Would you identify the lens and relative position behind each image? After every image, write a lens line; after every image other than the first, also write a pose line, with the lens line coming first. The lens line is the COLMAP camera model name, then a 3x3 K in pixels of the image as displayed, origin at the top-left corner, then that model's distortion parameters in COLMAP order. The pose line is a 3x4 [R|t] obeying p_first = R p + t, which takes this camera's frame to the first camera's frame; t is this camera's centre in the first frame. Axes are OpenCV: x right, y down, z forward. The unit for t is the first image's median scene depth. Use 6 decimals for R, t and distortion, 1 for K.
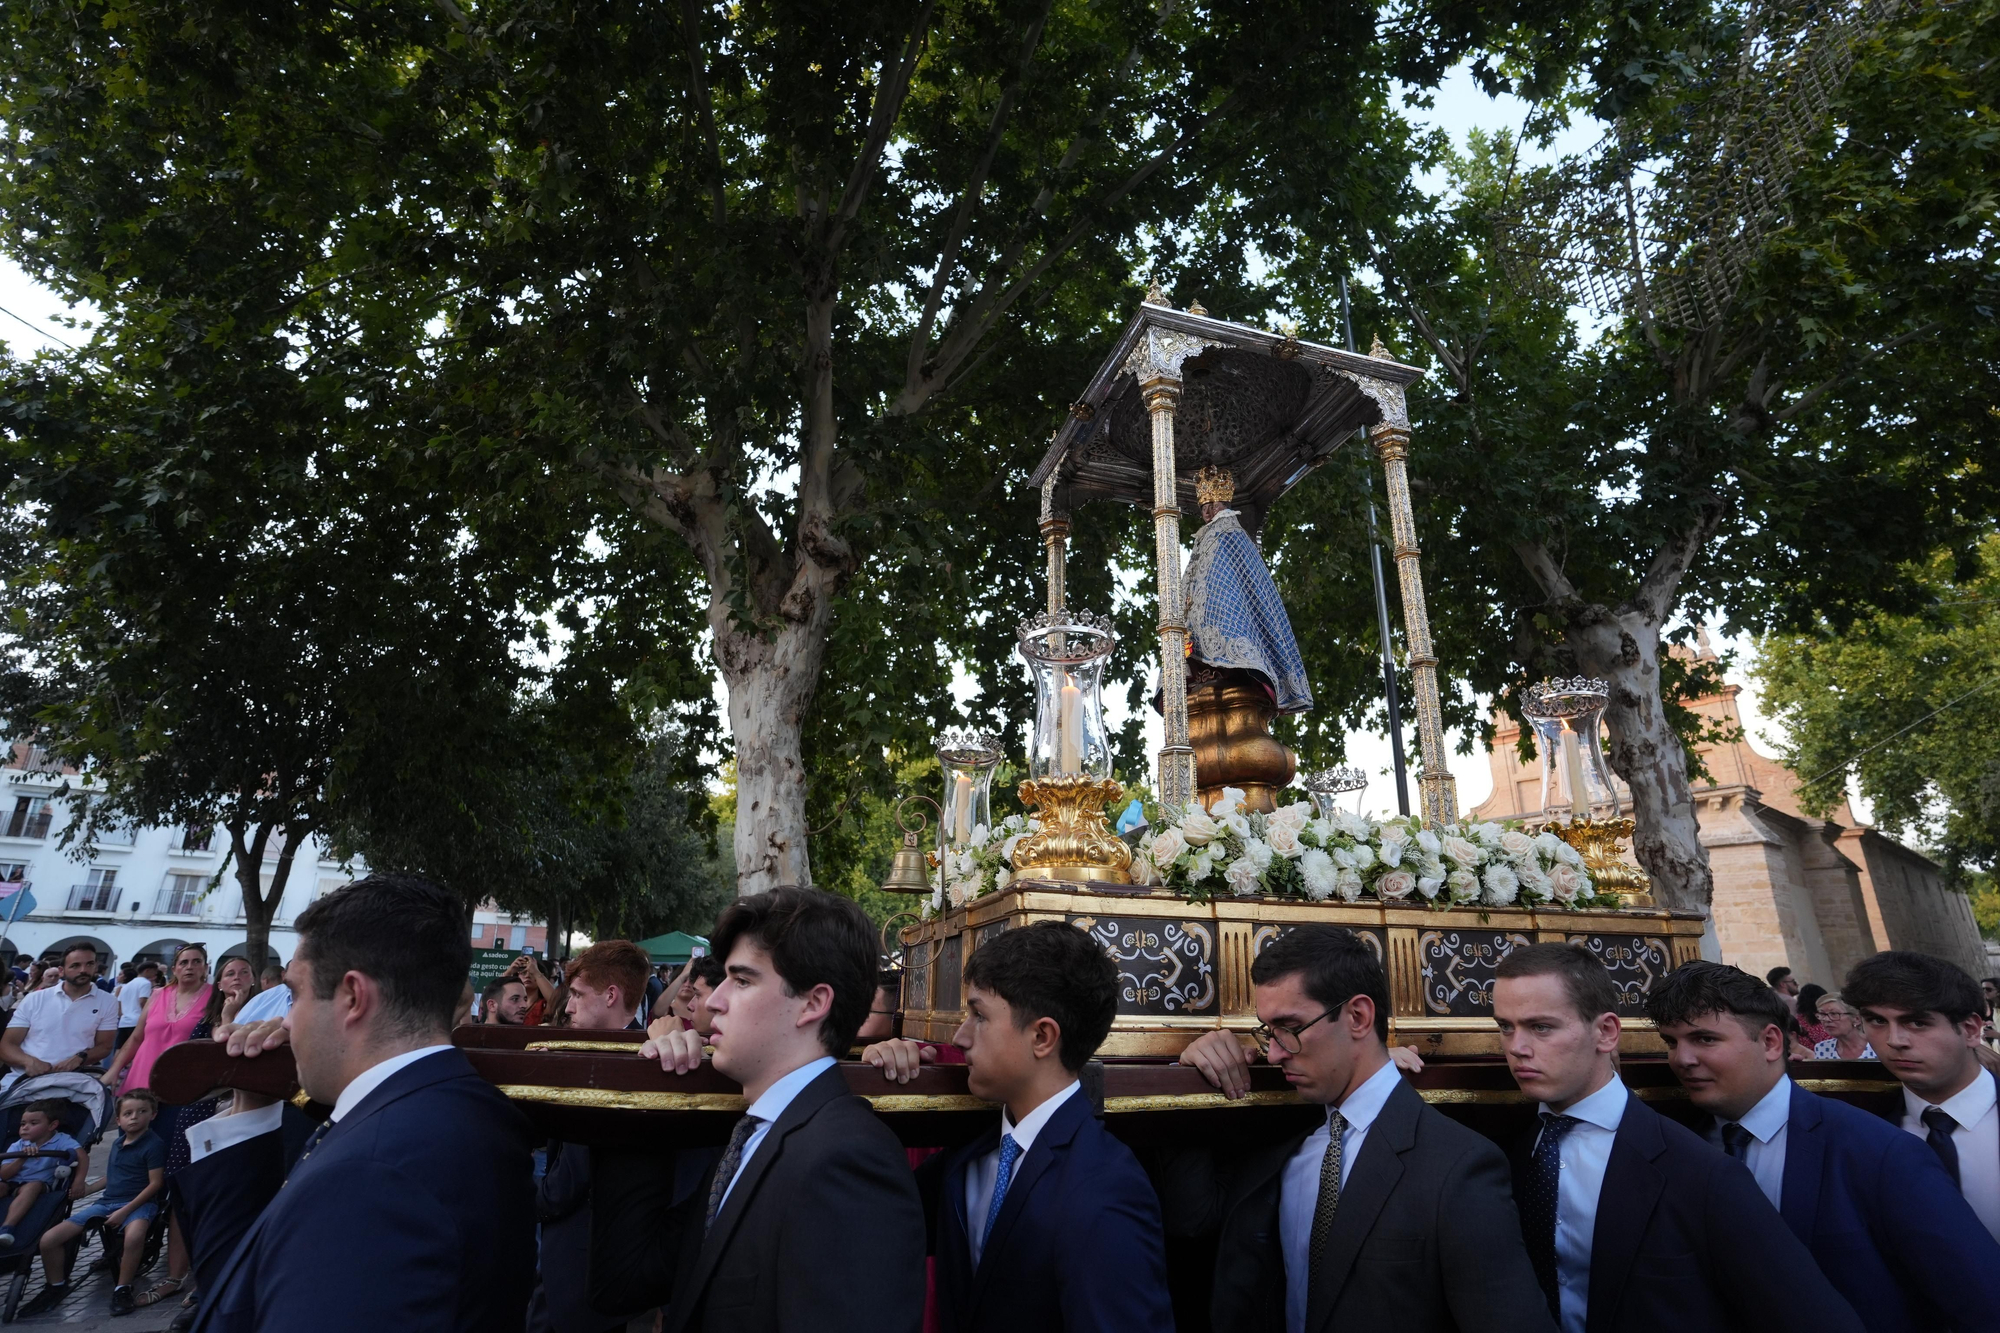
lens RADIAL K [[964.4, 0, 995.5], [0, 964.4, 669.2], [0, 0, 1]] dist [-0.083414, 0.036260]
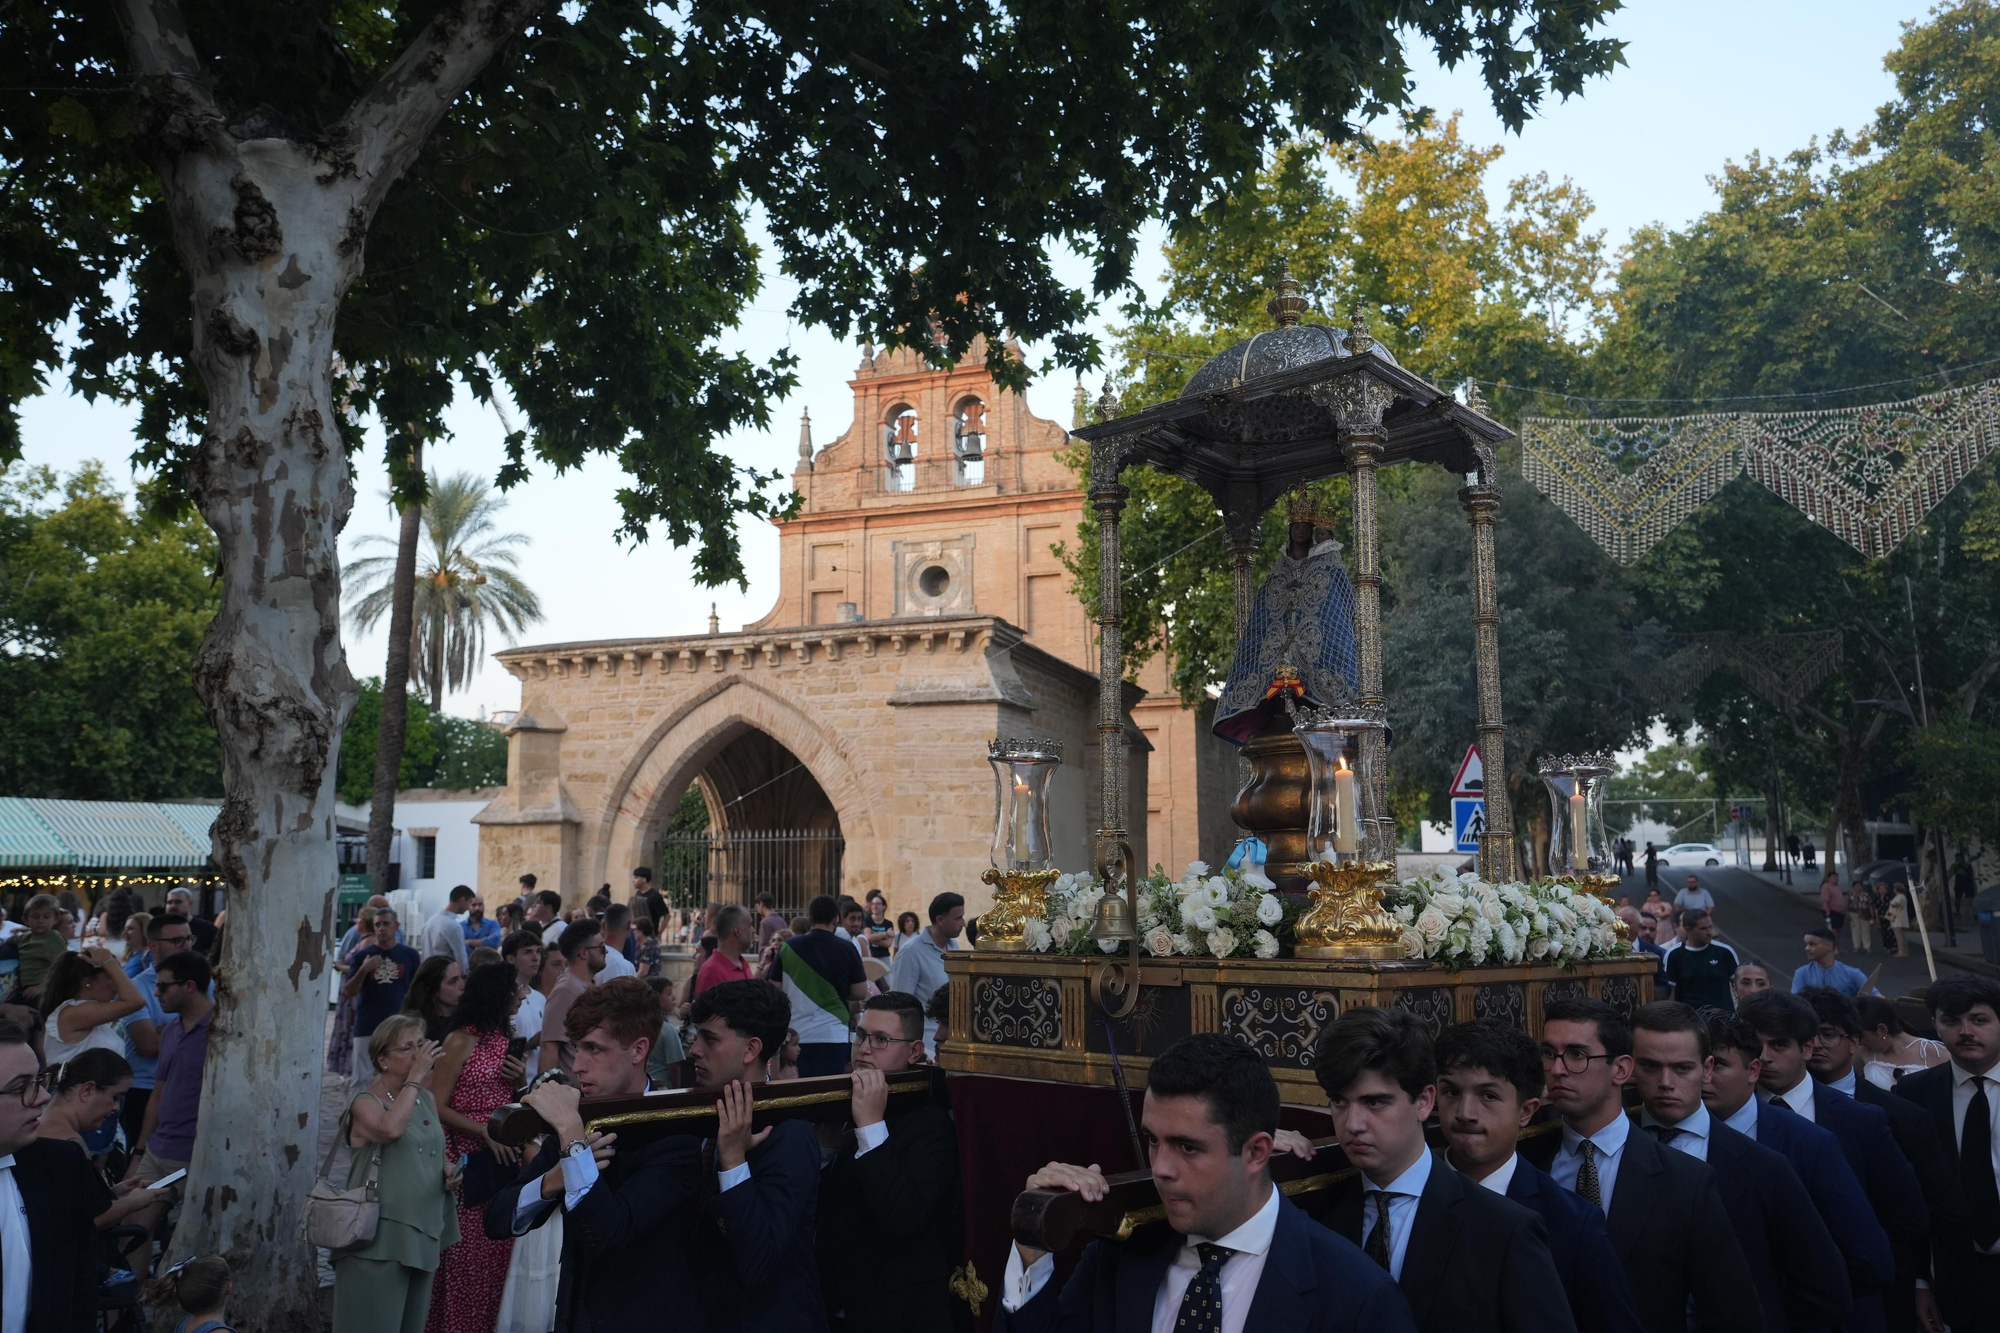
lens RADIAL K [[1502.3, 0, 996.3], [0, 1502.3, 654.8], [0, 0, 1]] dist [-0.004116, 0.051665]
pose [[0.849858, 0.071534, 0.522134, 0.610731], [-0.161570, 0.978402, 0.128937, 0.028954], [-0.501634, -0.193940, 0.843060, 0.186583]]
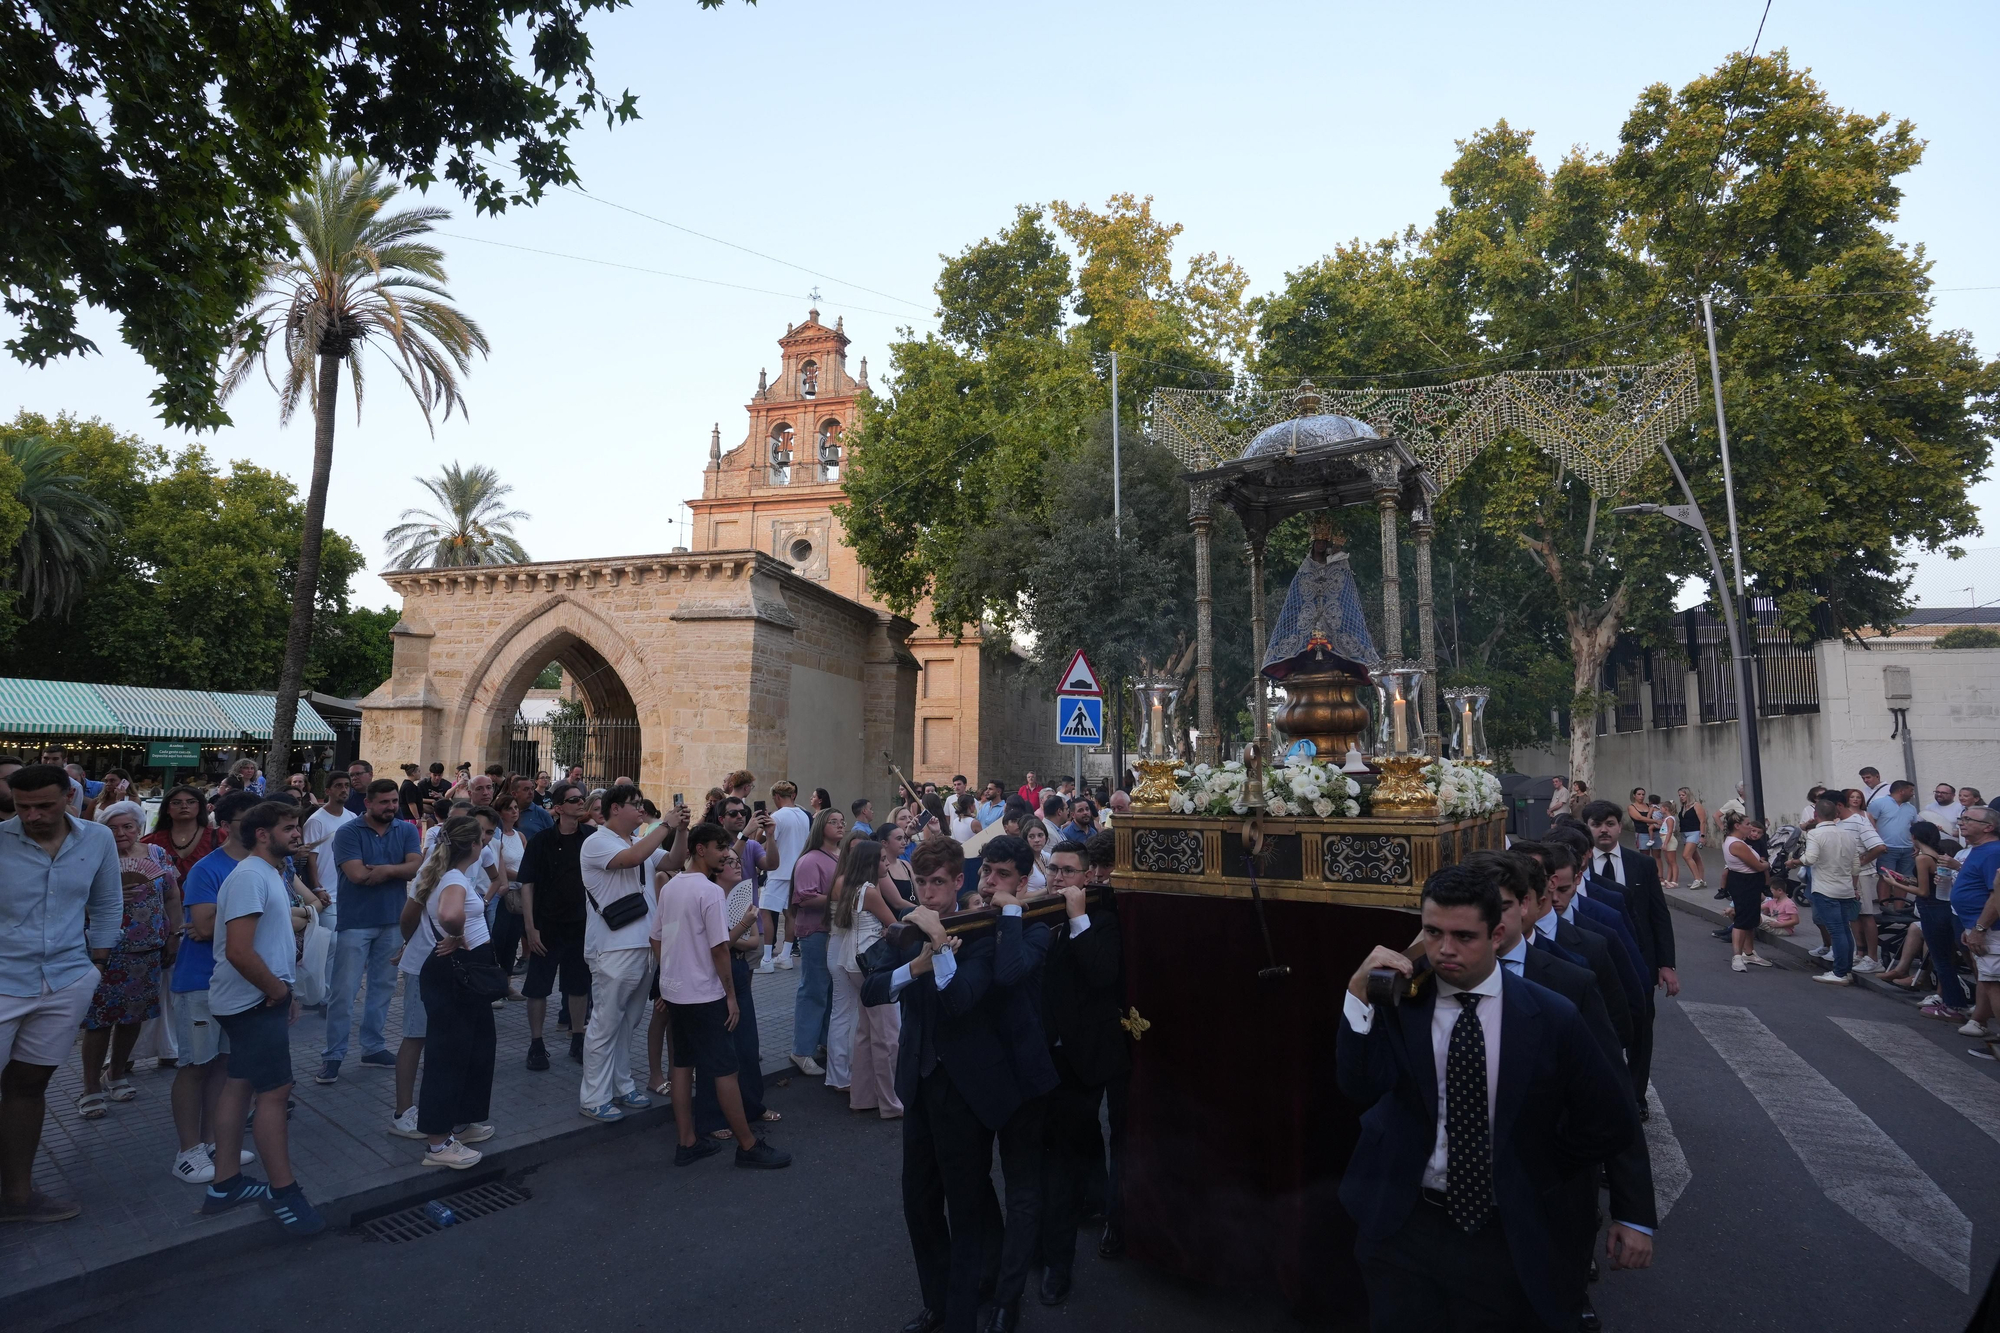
lens RADIAL K [[977.0, 0, 996.7], [0, 977.0, 659.6], [0, 0, 1]] dist [-0.082705, 0.037541]
pose [[0.792525, 0.075348, 0.605167, 1.153275], [-0.205680, 0.967220, 0.148932, 0.113828], [-0.574109, -0.242503, 0.782043, 0.421039]]
